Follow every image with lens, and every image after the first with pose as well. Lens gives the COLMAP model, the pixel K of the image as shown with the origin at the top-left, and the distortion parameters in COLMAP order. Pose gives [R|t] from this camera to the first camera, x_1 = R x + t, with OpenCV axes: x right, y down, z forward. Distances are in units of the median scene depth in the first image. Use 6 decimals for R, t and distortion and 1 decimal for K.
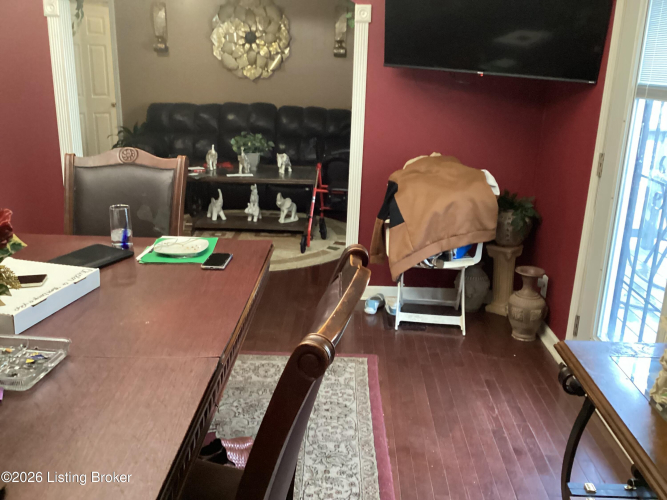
lens RADIAL K [[600.5, 0, 333.5], [0, 600.5, 250.0], [0, 0, 1]] dist [0.130763, -0.263759]
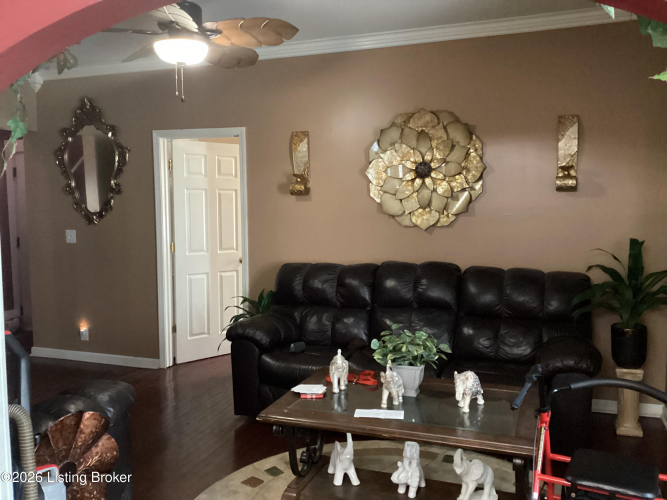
lens RADIAL K [[600.5, 0, 333.5], [0, 600.5, 250.0], [0, 0, 1]] dist [0.130763, -0.263759]
pose [[0.951311, -0.007493, -0.308141, -0.024750], [-0.058604, 0.977072, -0.204686, -0.118149], [0.302610, 0.212778, 0.929060, 0.362753]]
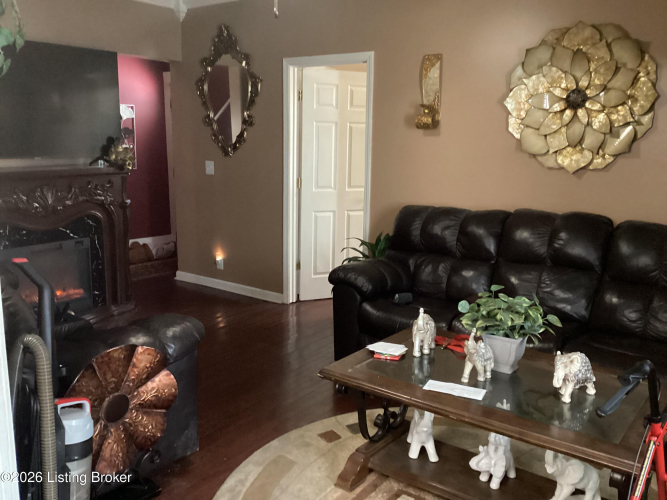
lens RADIAL K [[600.5, 0, 333.5], [0, 600.5, 250.0], [0, 0, 1]] dist [0.130763, -0.263759]
pose [[0.820558, 0.090311, -0.564384, 0.008231], [-0.160436, 0.984133, -0.075781, -0.136146], [0.548585, 0.152730, 0.822027, 0.442781]]
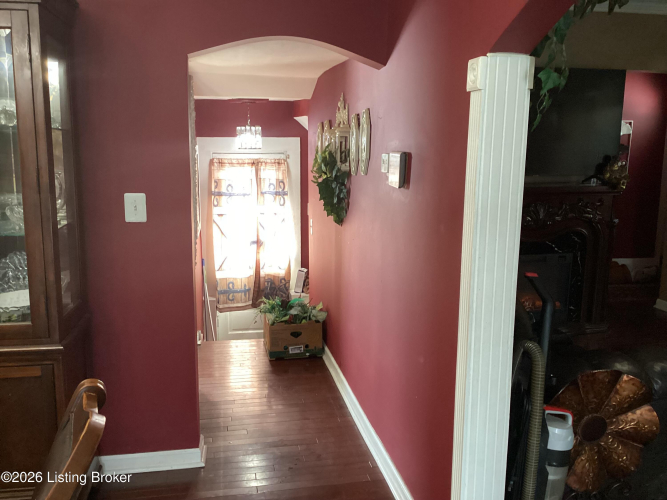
lens RADIAL K [[607.3, 0, 333.5], [0, 607.3, 250.0], [0, 0, 1]] dist [0.054885, -0.090484]
pose [[0.220599, 0.145090, -0.964513, 0.012746], [-0.288629, 0.954296, 0.077539, -0.136698], [0.931681, 0.261282, 0.252394, 0.416535]]
